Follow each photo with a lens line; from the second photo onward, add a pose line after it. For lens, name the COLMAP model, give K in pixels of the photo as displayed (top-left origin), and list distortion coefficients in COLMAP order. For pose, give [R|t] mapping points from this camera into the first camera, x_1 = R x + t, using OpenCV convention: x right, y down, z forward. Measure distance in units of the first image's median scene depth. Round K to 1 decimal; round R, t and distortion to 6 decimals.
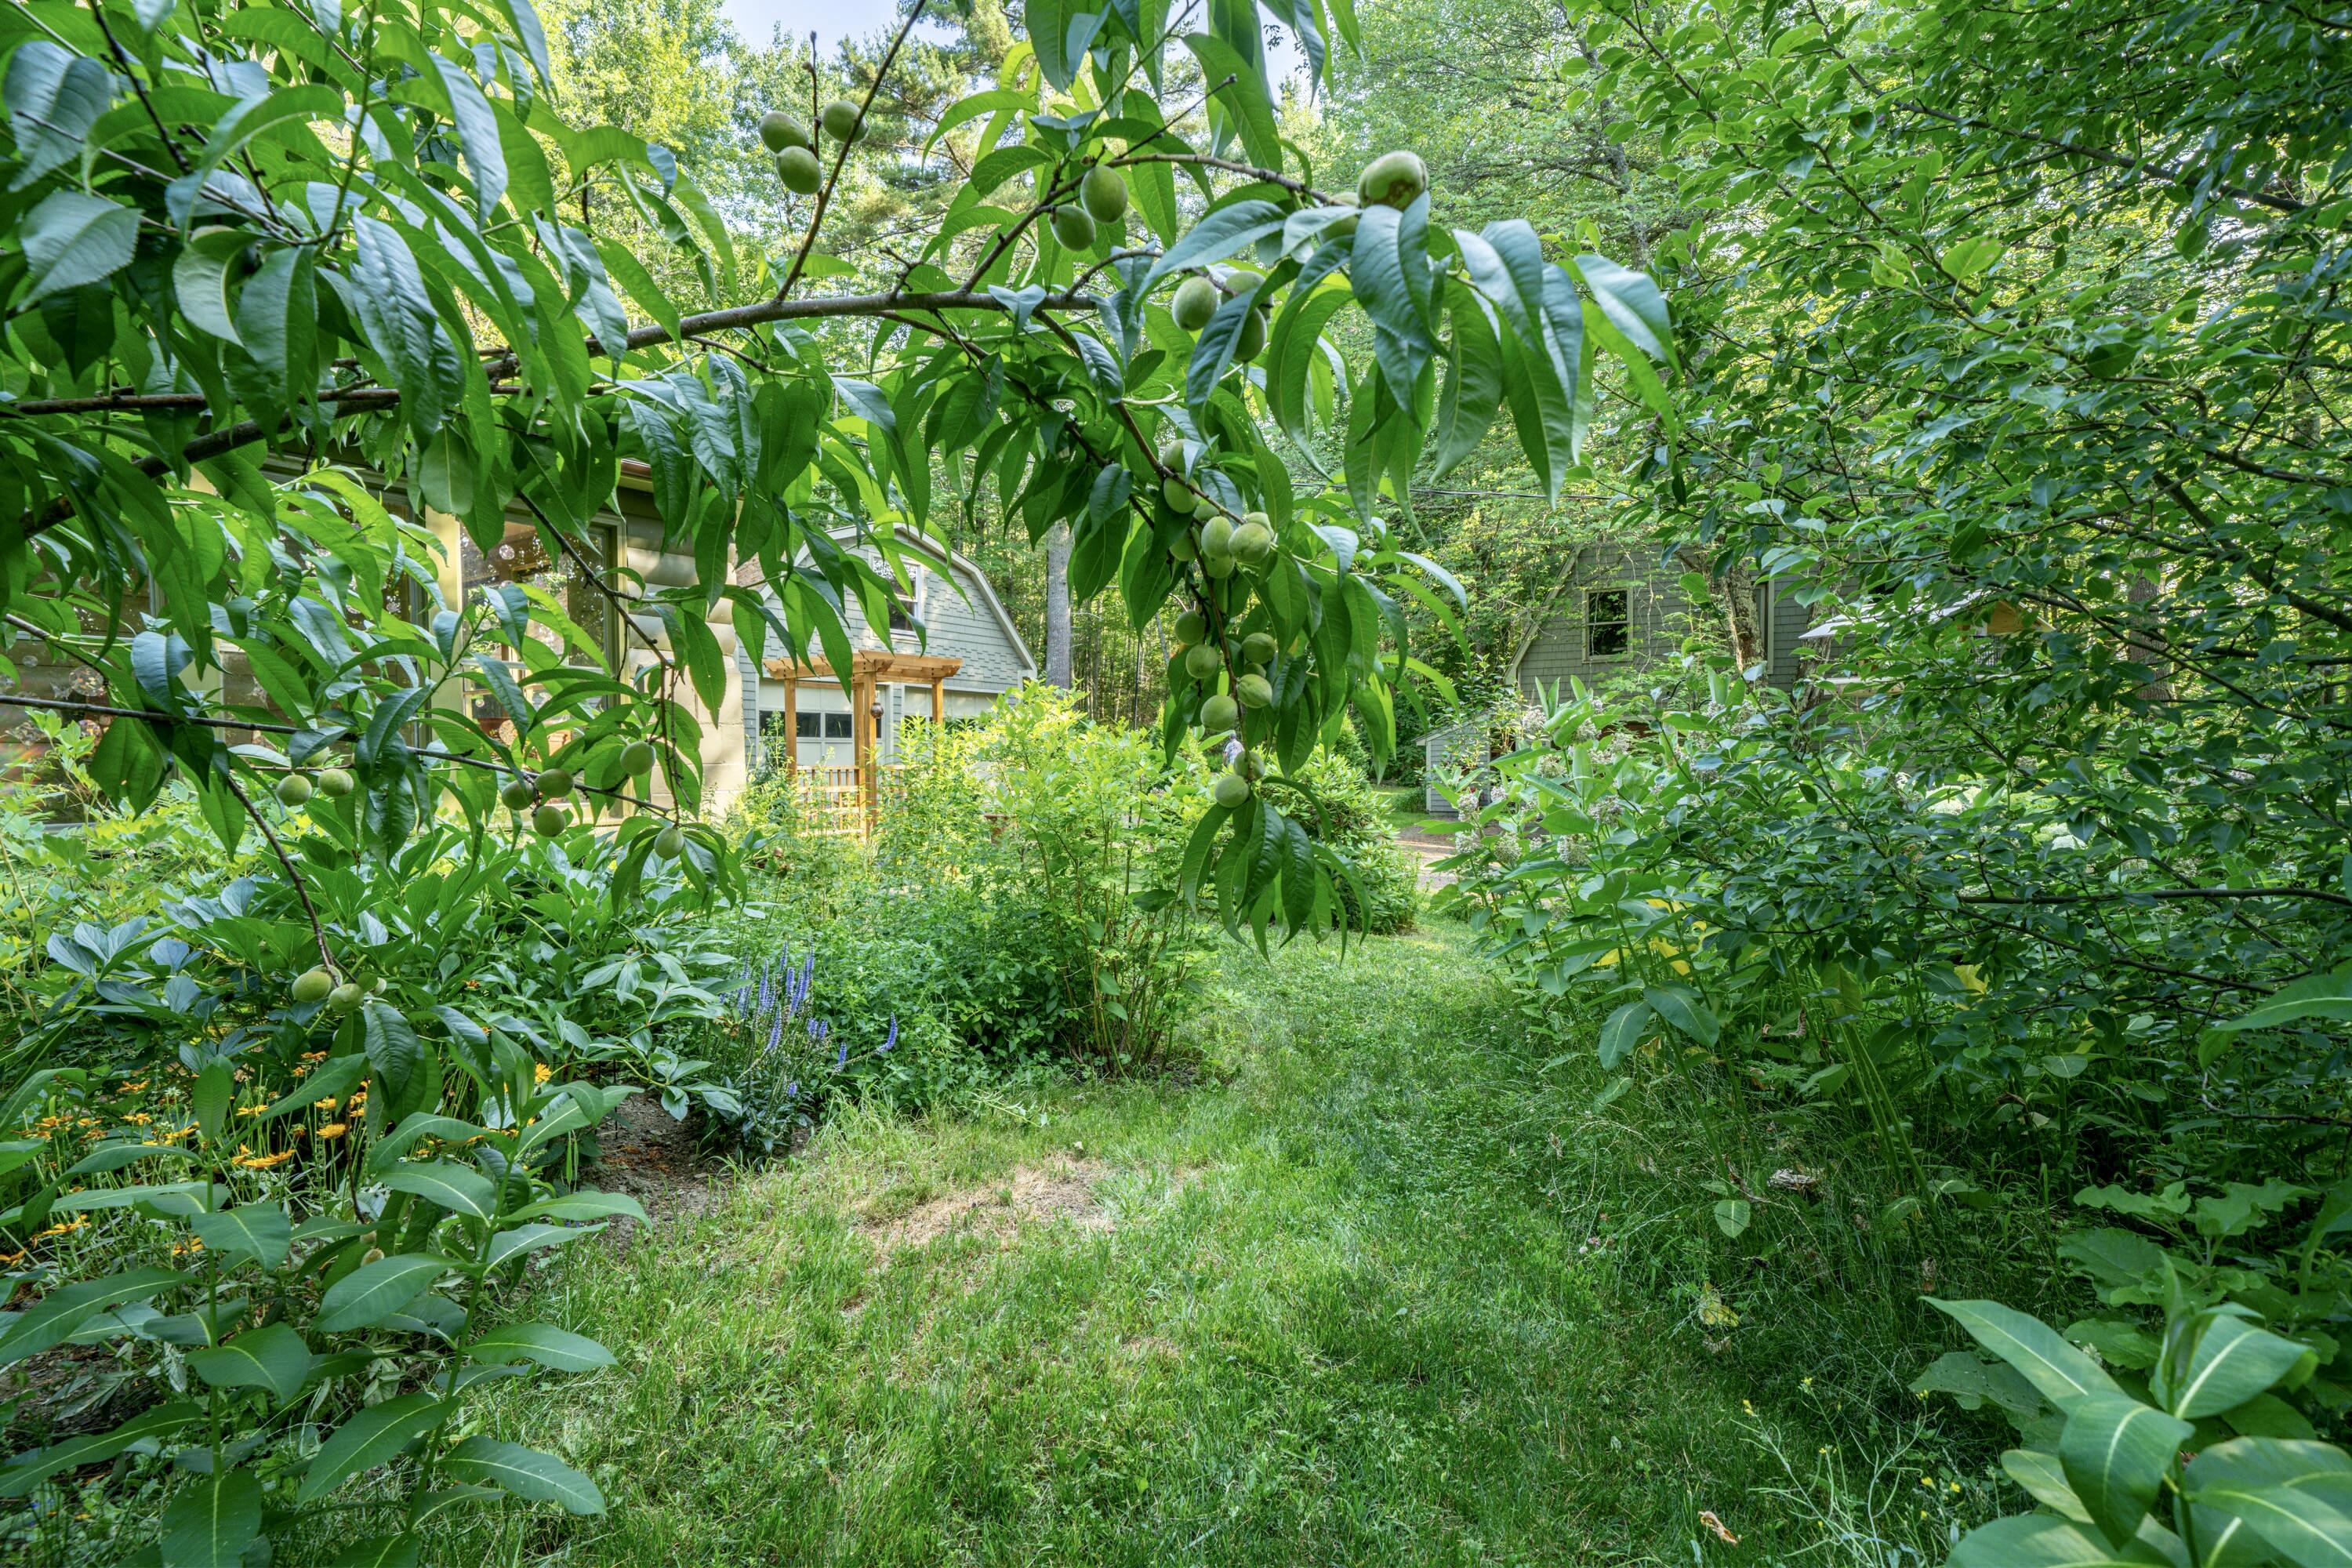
lens RADIAL K [[1105.8, 0, 1176.0], [0, 1105.8, 784.0], [0, 0, 1]] dist [0.001148, 0.000055]
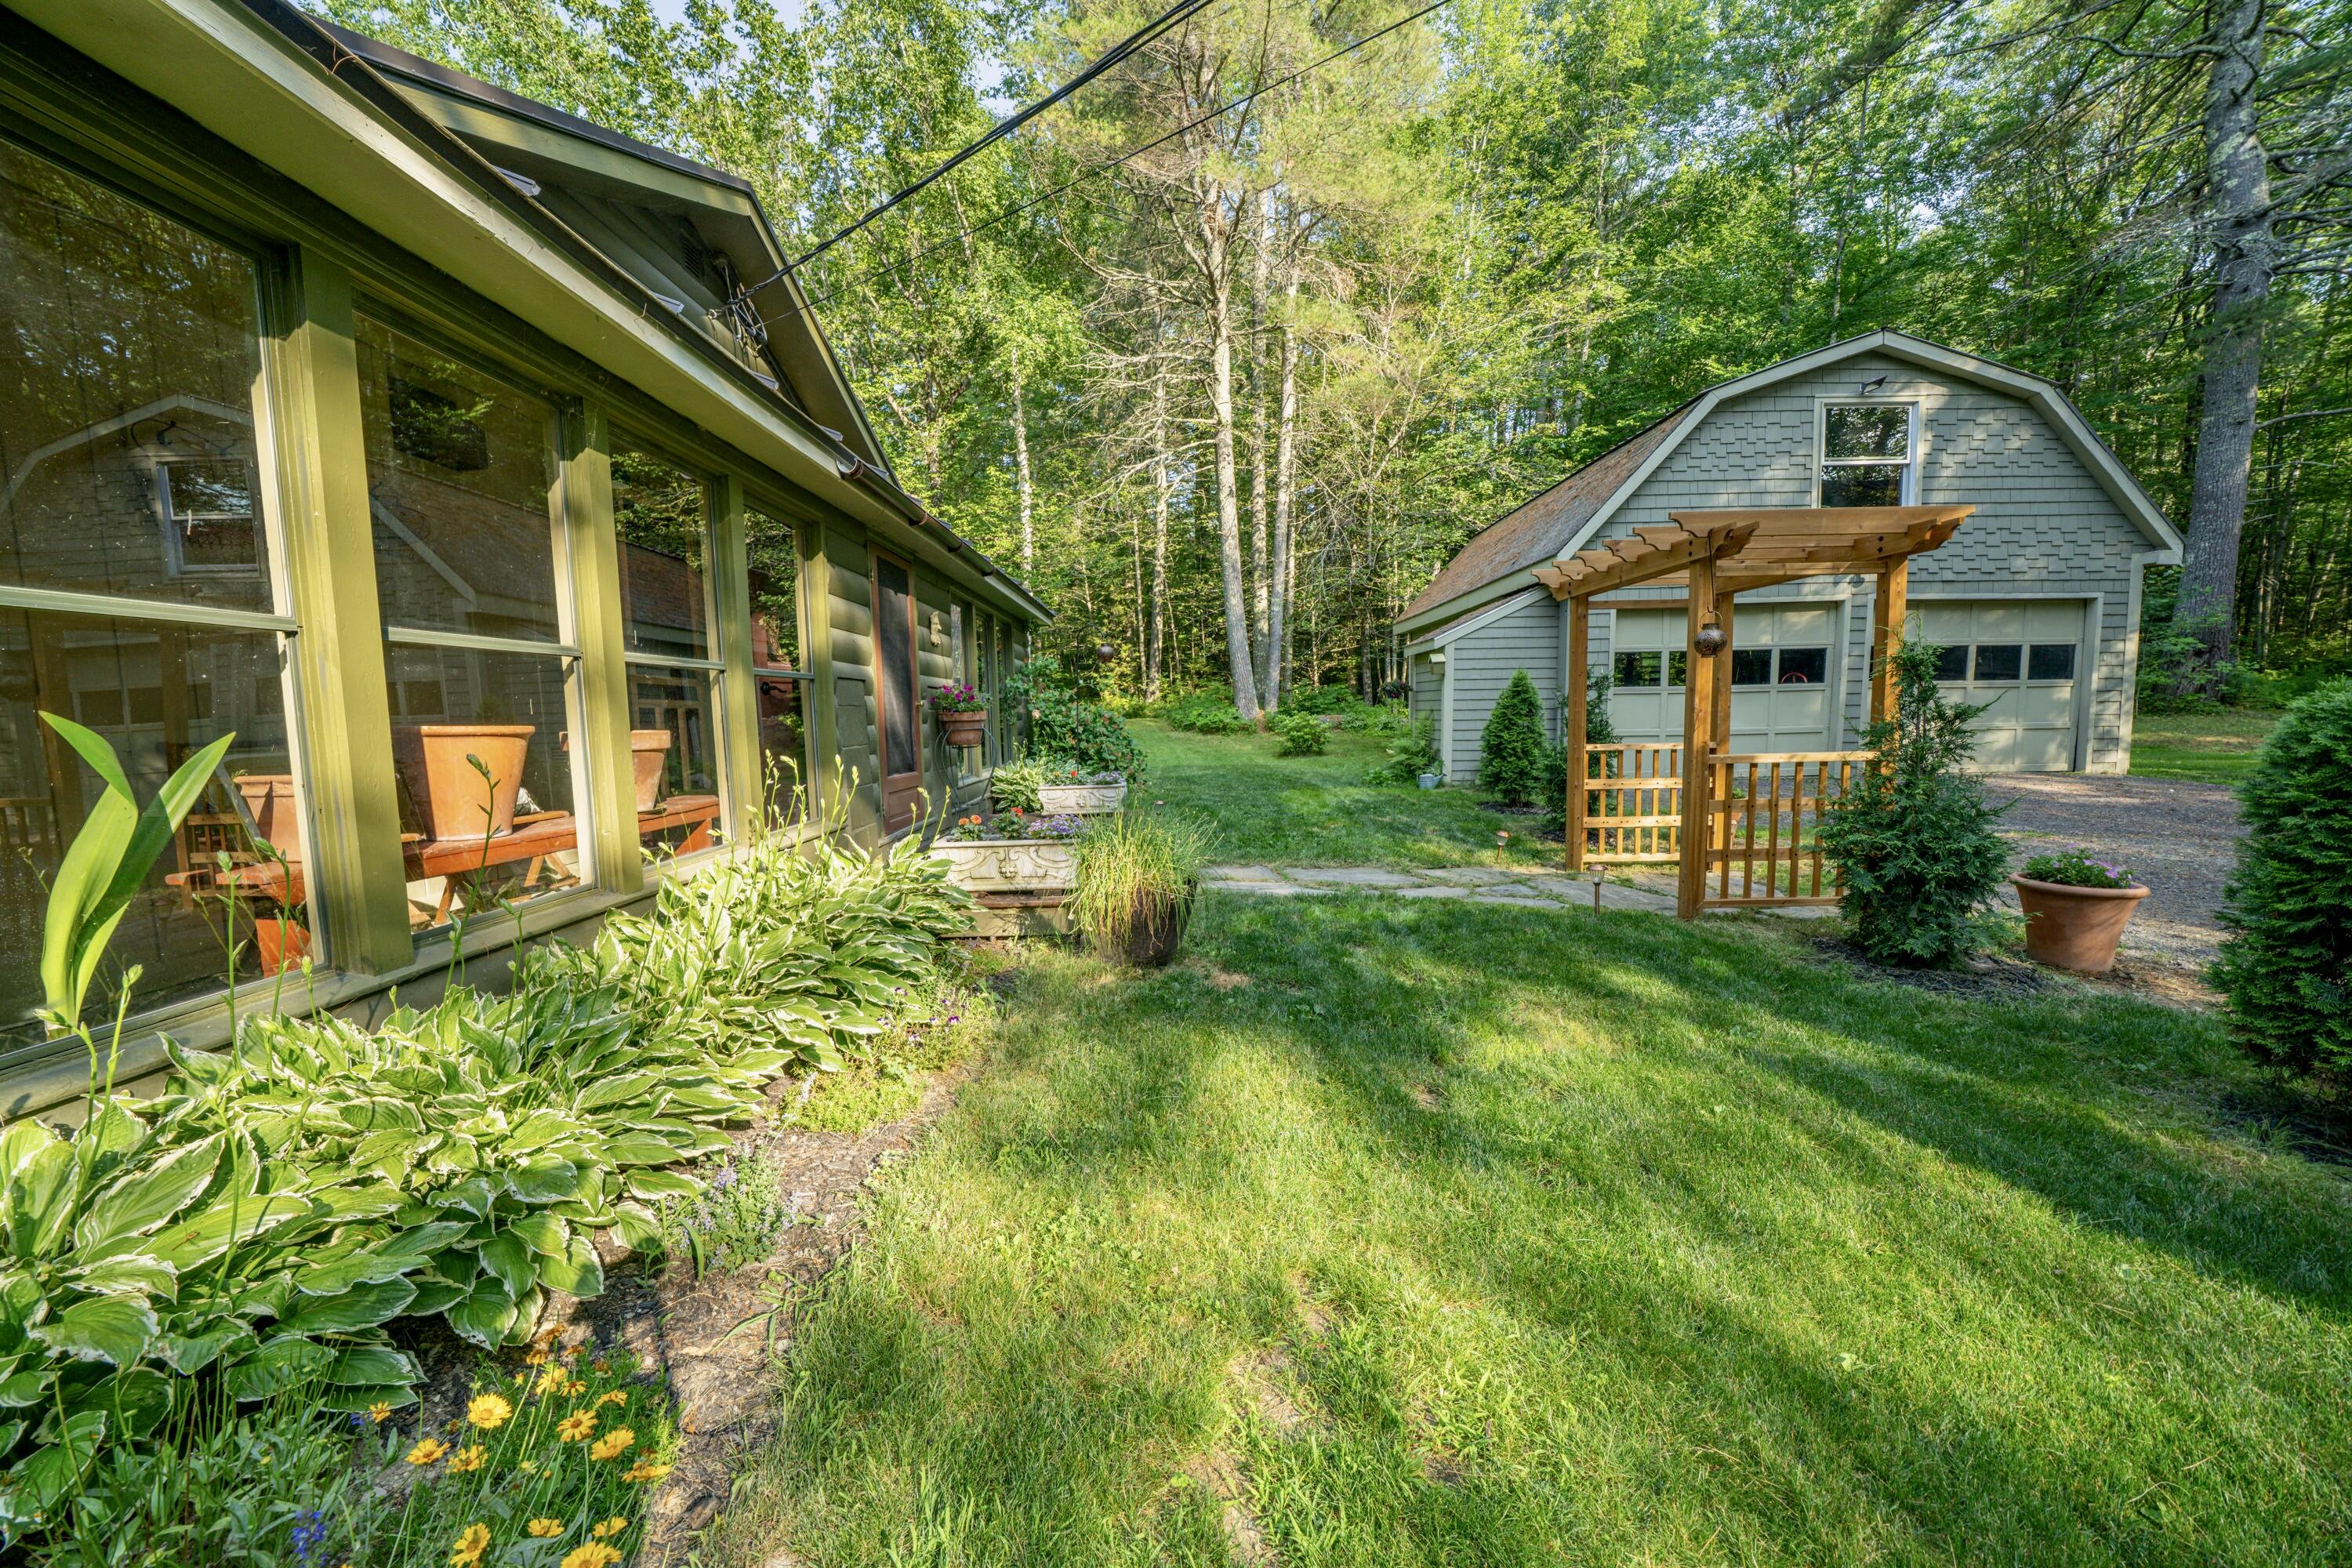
lens RADIAL K [[789.2, 0, 1176.0], [0, 789.2, 784.0], [0, 0, 1]] dist [-0.038477, 0.004511]
pose [[0.519007, 0.085119, -0.850521, -0.081374], [-0.001934, 0.995144, 0.098412, -0.029745], [0.854768, -0.049432, 0.516651, 0.500458]]
